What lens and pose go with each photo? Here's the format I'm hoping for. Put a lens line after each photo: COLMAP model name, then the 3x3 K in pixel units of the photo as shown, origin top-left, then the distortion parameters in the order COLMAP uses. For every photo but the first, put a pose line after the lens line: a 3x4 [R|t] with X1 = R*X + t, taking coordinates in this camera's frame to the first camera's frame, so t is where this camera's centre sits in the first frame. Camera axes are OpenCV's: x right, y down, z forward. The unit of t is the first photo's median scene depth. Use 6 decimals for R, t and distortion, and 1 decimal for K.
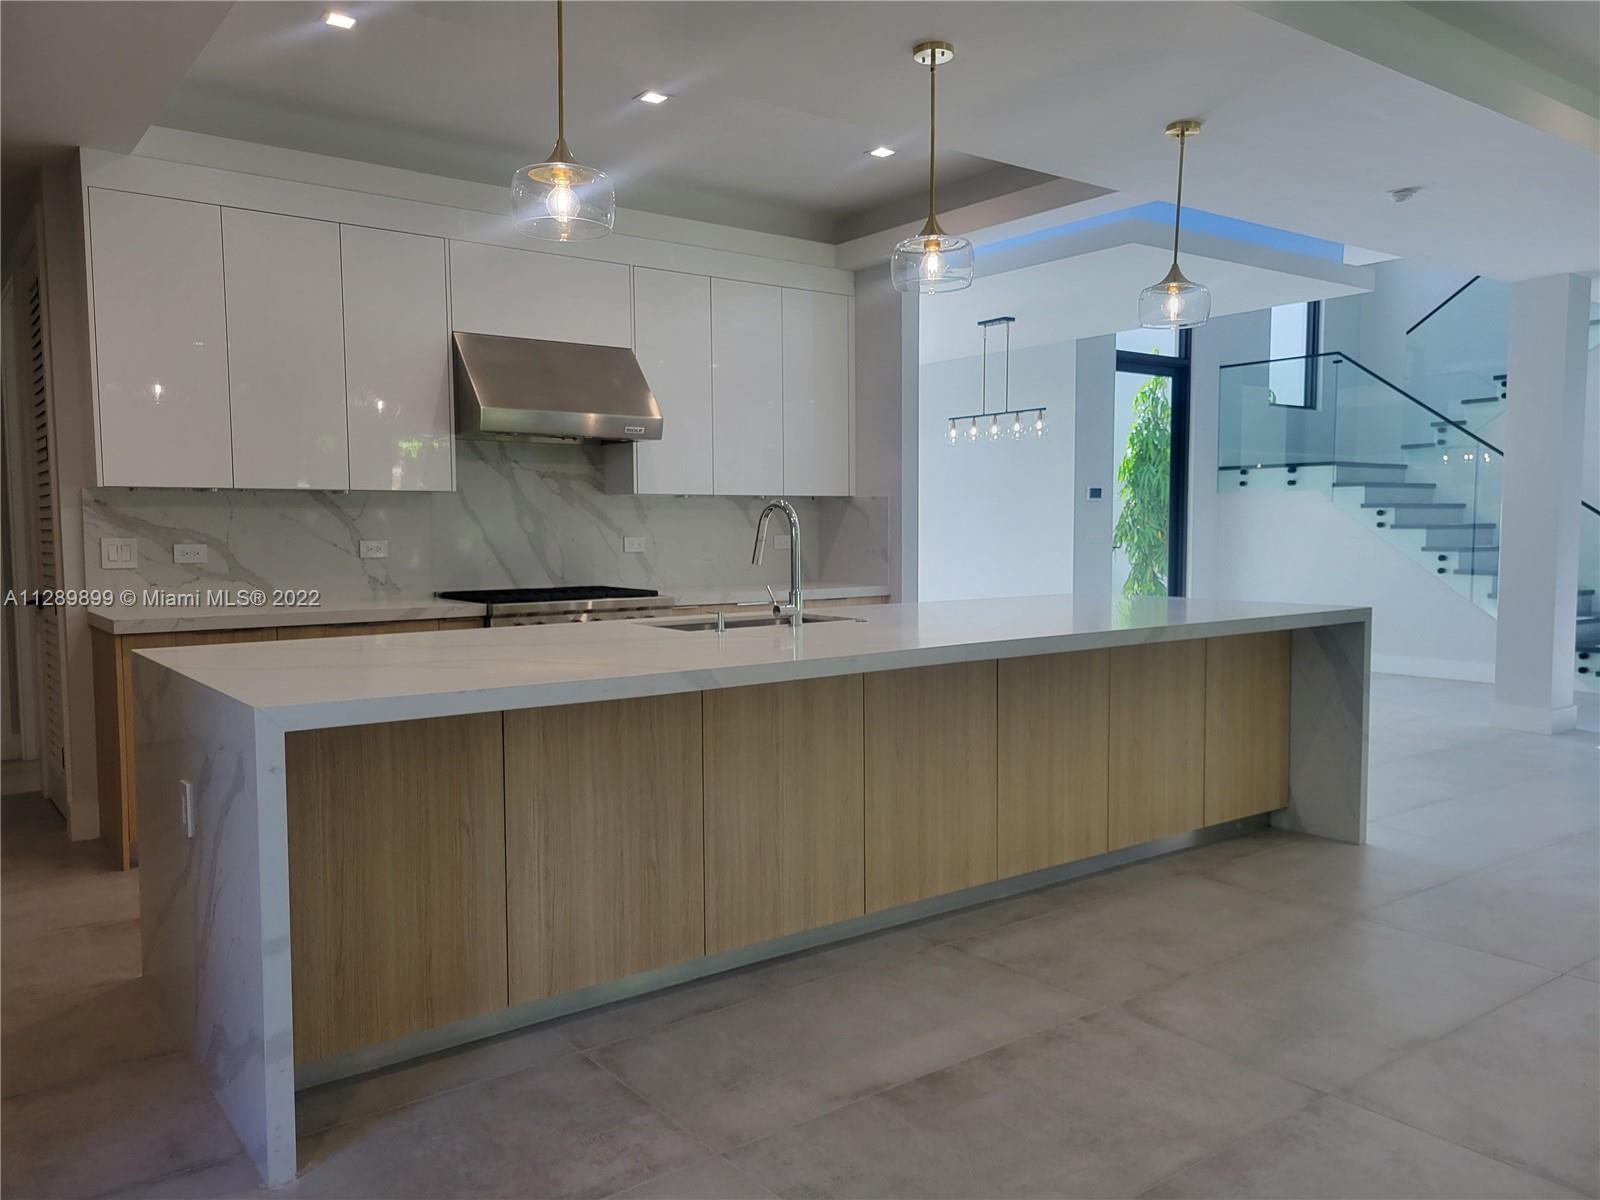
lens RADIAL K [[1207.5, 0, 798.5], [0, 1207.5, 601.0], [0, 0, 1]] dist [0.011766, 0.002221]
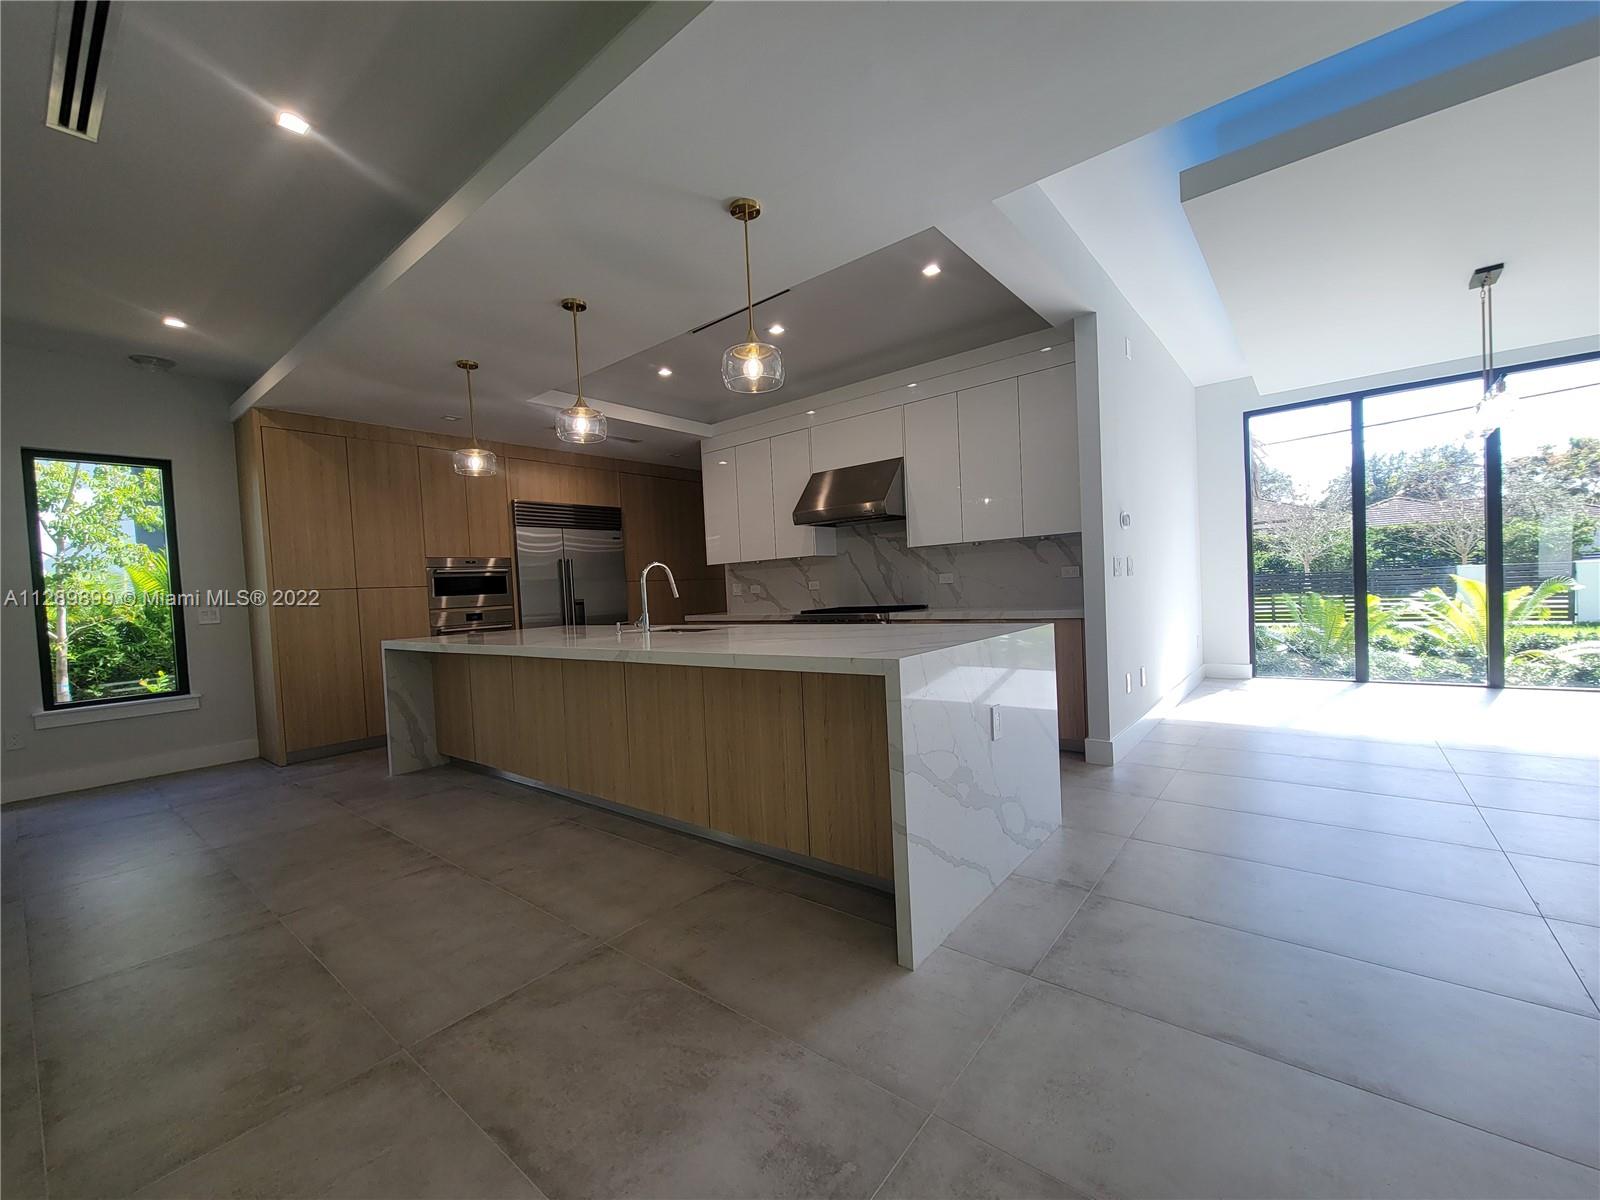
lens RADIAL K [[650.9, 0, 799.6], [0, 650.9, 607.6], [0, 0, 1]] dist [0.001031, -0.000433]
pose [[0.240703, 0.023752, -0.970308, 0.769970], [-0.010969, 0.999703, 0.021750, -0.031458], [0.970537, 0.005408, 0.240892, 0.766574]]
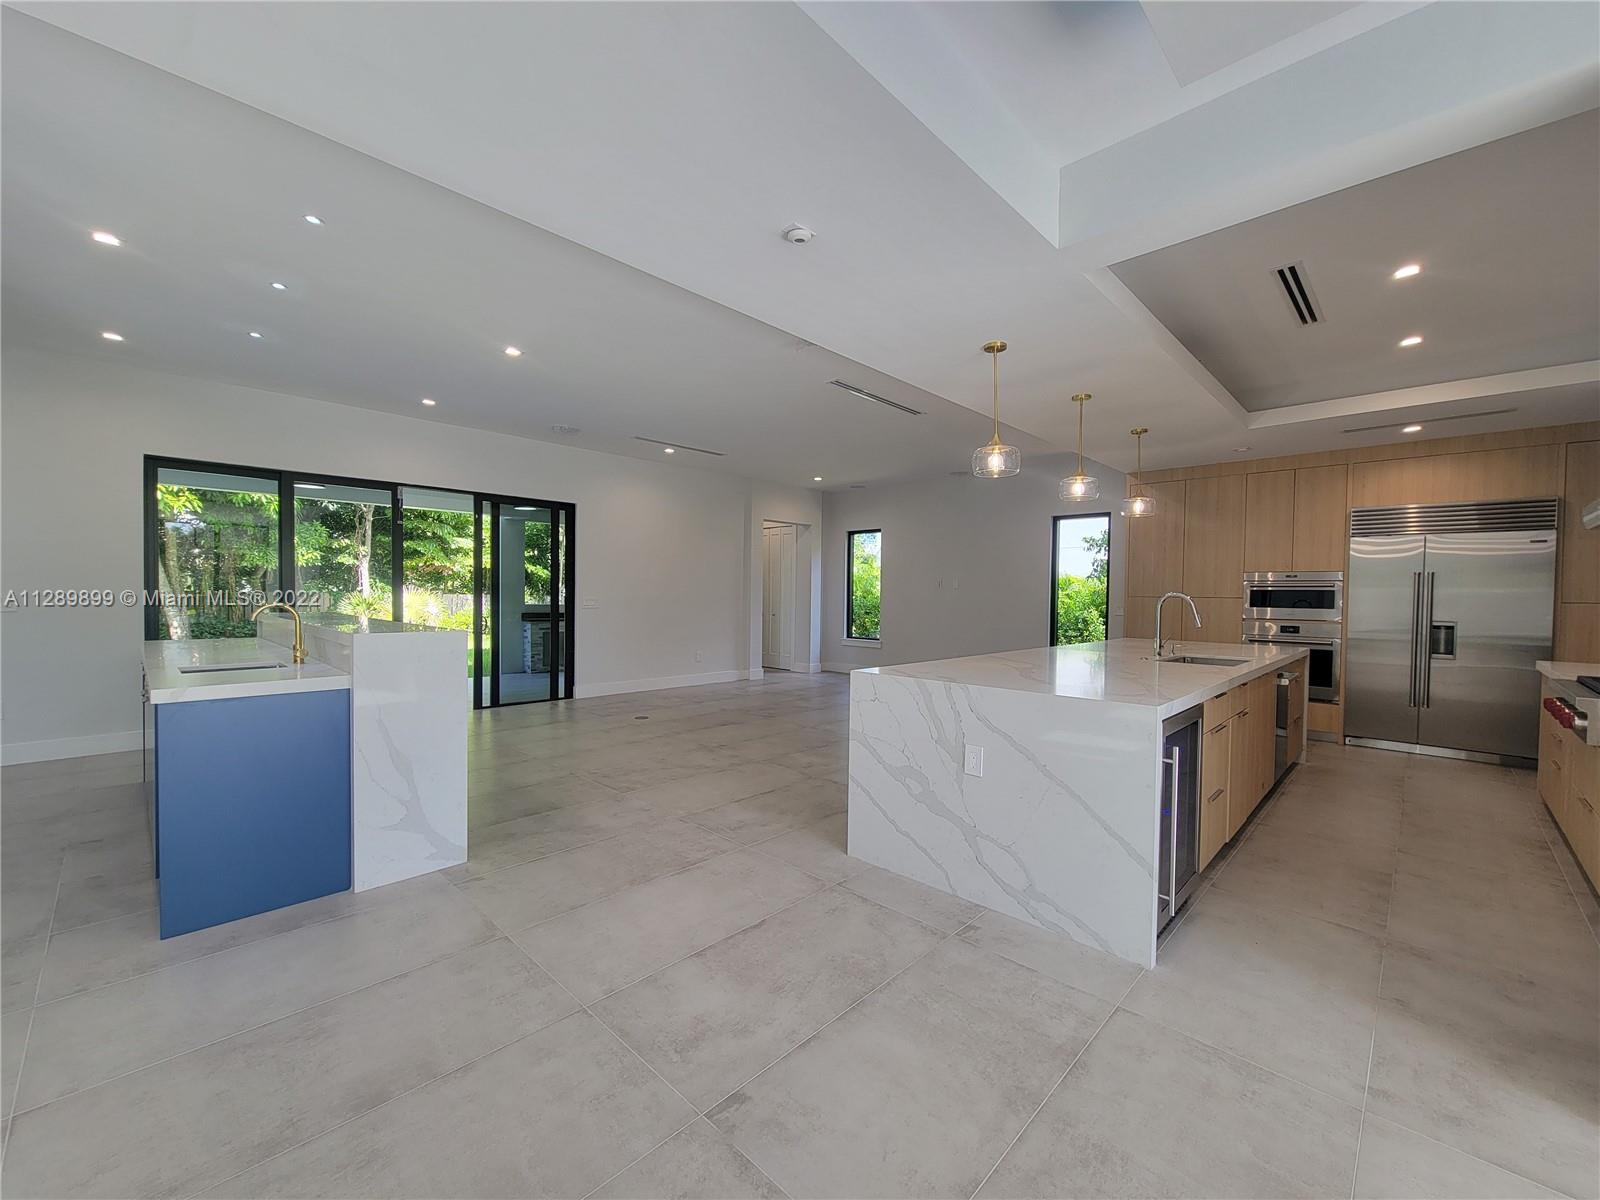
lens RADIAL K [[650.9, 0, 803.6], [0, 650.9, 602.3], [0, 0, 1]] dist [0.001031, -0.000433]
pose [[-0.988075, -0.006937, -0.153818, 0.566896], [-0.018888, 0.996900, 0.076375, -0.107658], [0.152811, 0.078370, -0.985143, 1.522000]]
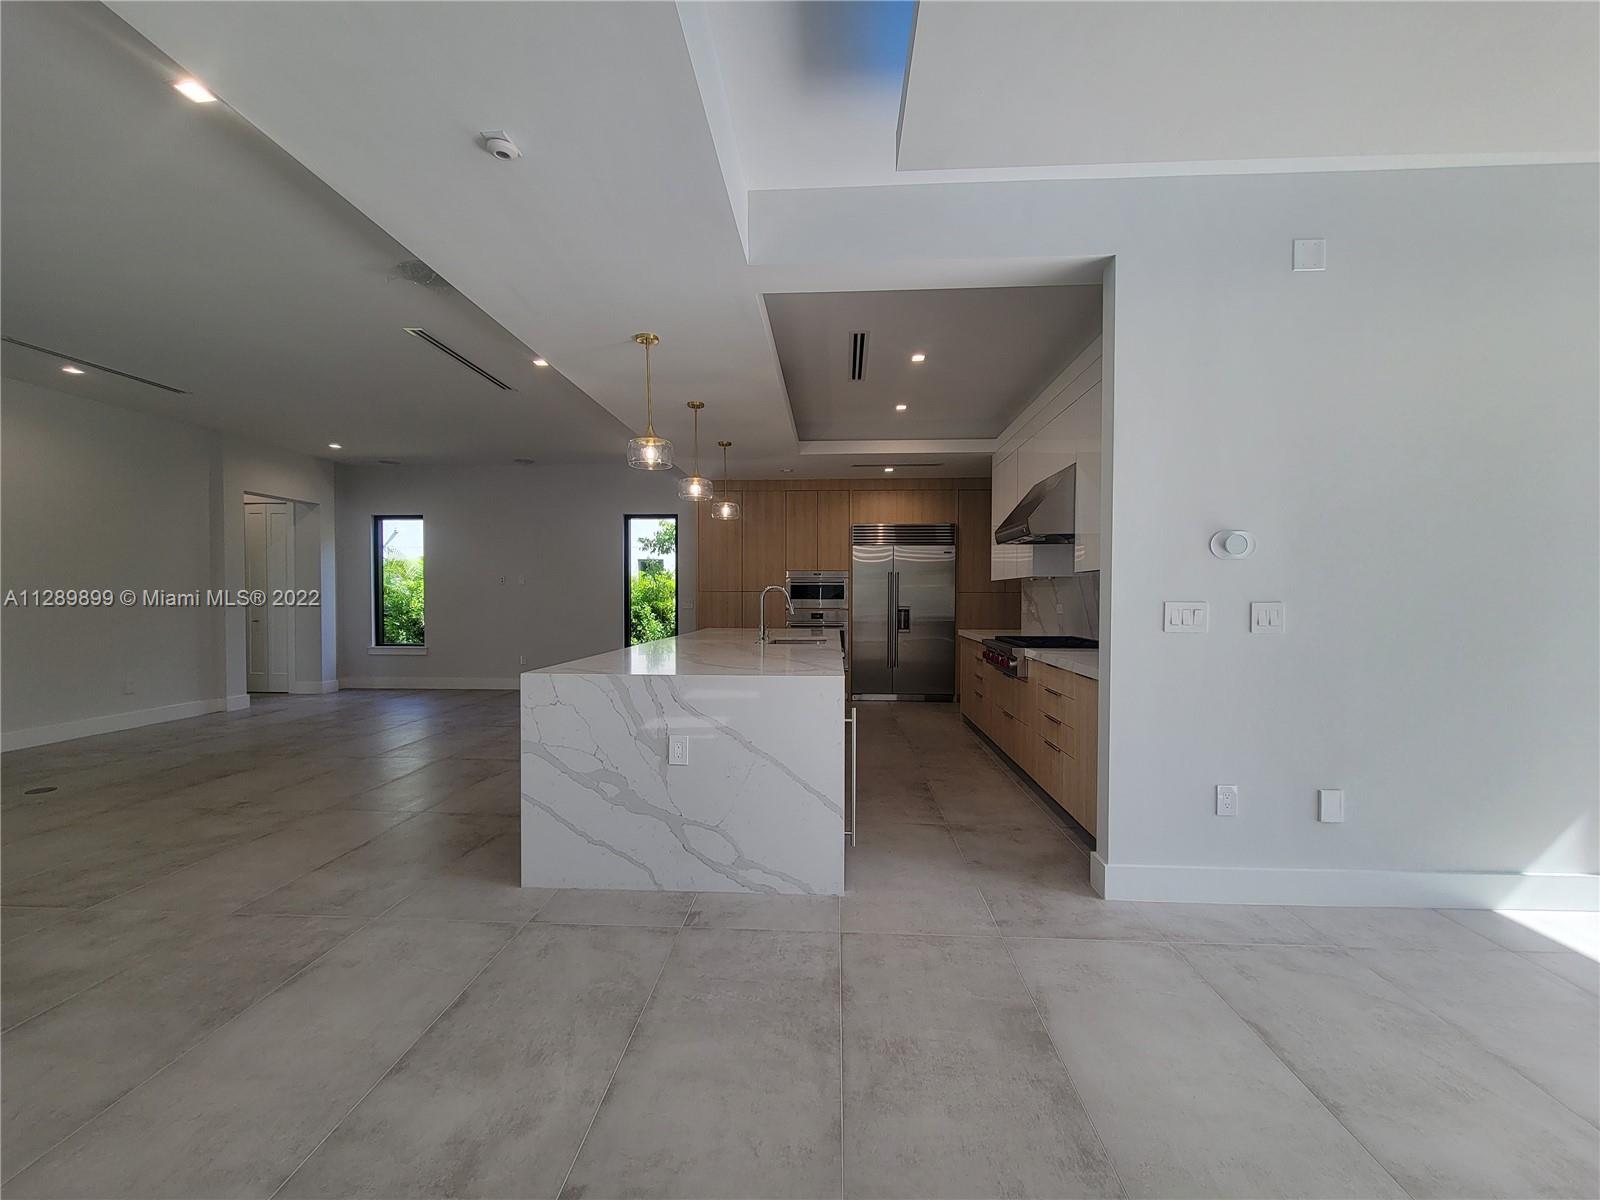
lens RADIAL K [[650.9, 0, 803.1], [0, 650.9, 602.7], [0, 0, 1]] dist [0.001031, -0.000433]
pose [[-0.644781, 0.009934, -0.764303, 0.688836], [-0.047415, 0.997470, 0.052964, -0.093843], [0.762896, 0.070390, -0.642679, 1.439391]]
